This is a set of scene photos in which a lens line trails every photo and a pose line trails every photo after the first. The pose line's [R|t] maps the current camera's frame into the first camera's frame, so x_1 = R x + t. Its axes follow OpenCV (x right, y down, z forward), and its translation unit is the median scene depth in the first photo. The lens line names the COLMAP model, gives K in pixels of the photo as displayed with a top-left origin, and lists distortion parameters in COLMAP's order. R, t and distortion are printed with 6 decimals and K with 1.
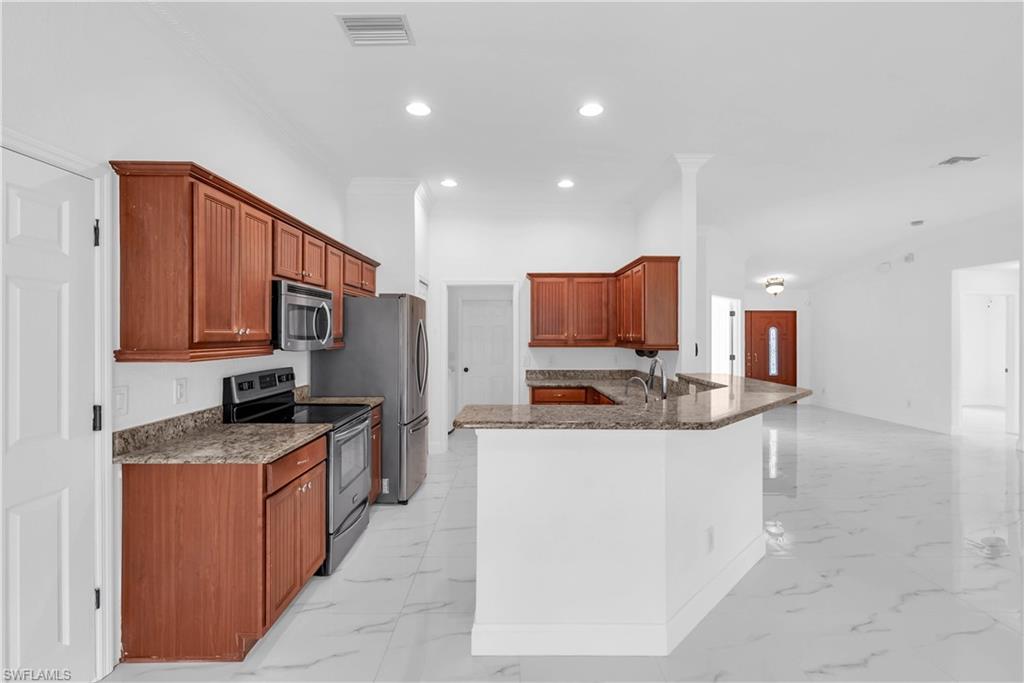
lens RADIAL K [[469.5, 0, 512.0], [0, 469.5, 341.5], [0, 0, 1]] dist [0.010919, 0.000254]
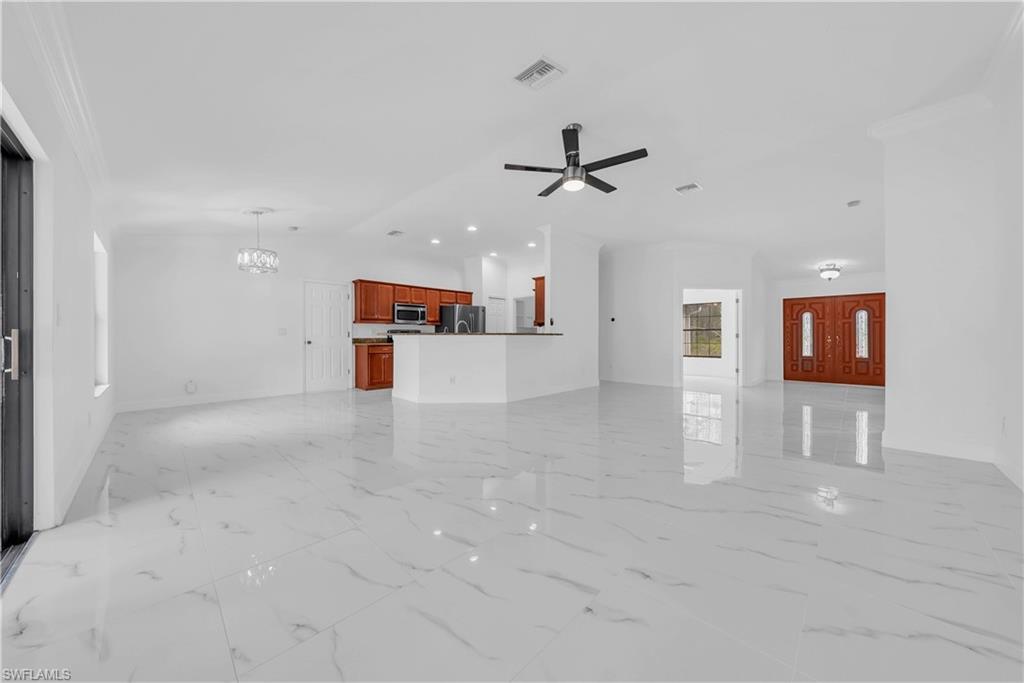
lens RADIAL K [[349.0, 0, 512.0], [0, 349.0, 341.5], [0, 0, 1]] dist [0.000265, 0.000005]
pose [[0.704628, 0.005496, -0.709556, 2.019903], [-0.008401, 0.999965, -0.000598, 0.156701], [0.709527, 0.006382, 0.704649, -0.236964]]
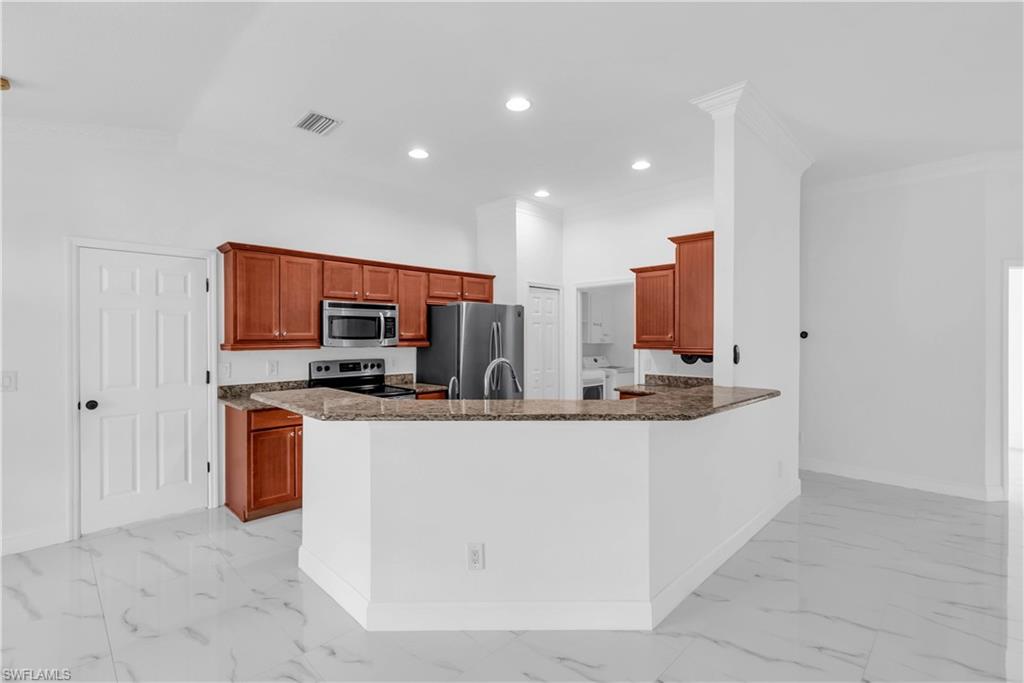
lens RADIAL K [[456.7, 0, 512.0], [0, 456.7, 341.5], [0, 0, 1]] dist [0.000503, 0.000023]
pose [[0.703090, 0.005427, -0.711080, 0.989885], [-0.008466, 0.999964, -0.000739, -0.000261], [0.711050, 0.006539, 0.703111, 0.394037]]
